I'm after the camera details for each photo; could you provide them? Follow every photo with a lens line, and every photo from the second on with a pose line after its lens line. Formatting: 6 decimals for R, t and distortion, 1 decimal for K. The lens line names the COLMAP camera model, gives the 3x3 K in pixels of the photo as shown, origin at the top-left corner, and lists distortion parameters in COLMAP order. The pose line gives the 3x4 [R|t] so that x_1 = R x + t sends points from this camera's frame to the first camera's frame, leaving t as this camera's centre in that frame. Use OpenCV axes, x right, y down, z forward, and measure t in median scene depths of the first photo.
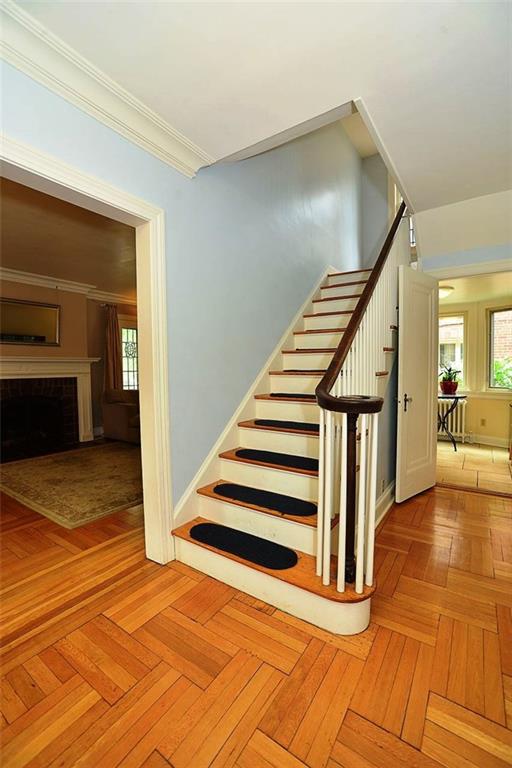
lens RADIAL K [[331.3, 0, 231.1], [0, 331.3, 379.7], [0, 0, 1]] dist [-0.011274, 0.001683]
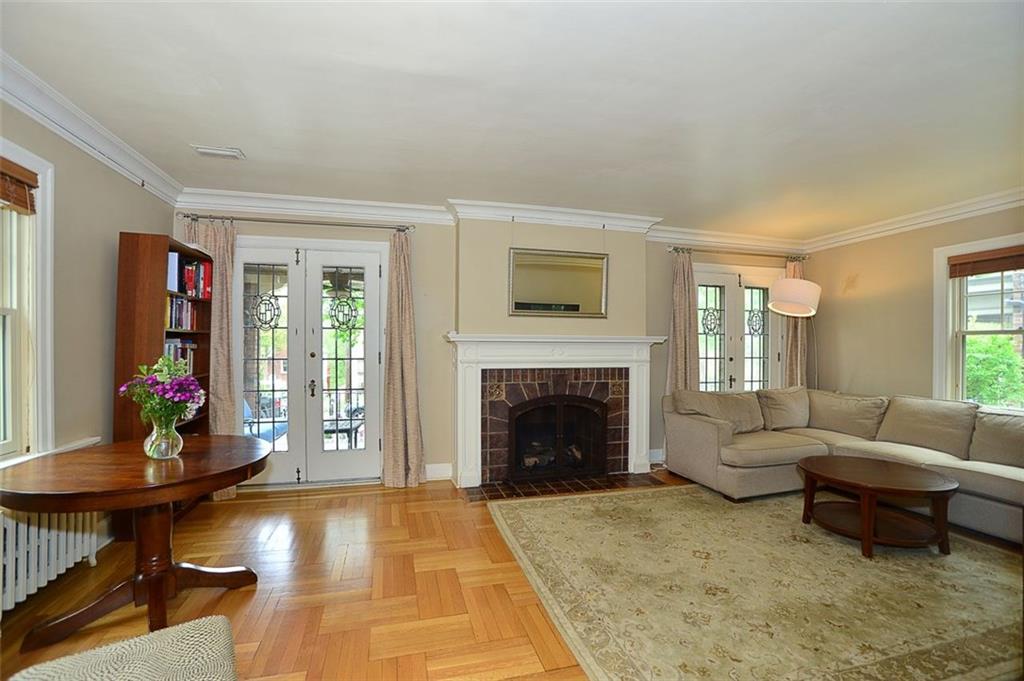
lens RADIAL K [[441.7, 0, 500.9], [0, 441.7, 344.5], [0, 0, 1]] dist [-0.011274, 0.001683]
pose [[0.783990, 0.017744, -0.620520, -0.140409], [-0.039882, 0.998966, -0.021823, -0.022140], [0.619491, 0.041857, 0.783887, 0.199039]]
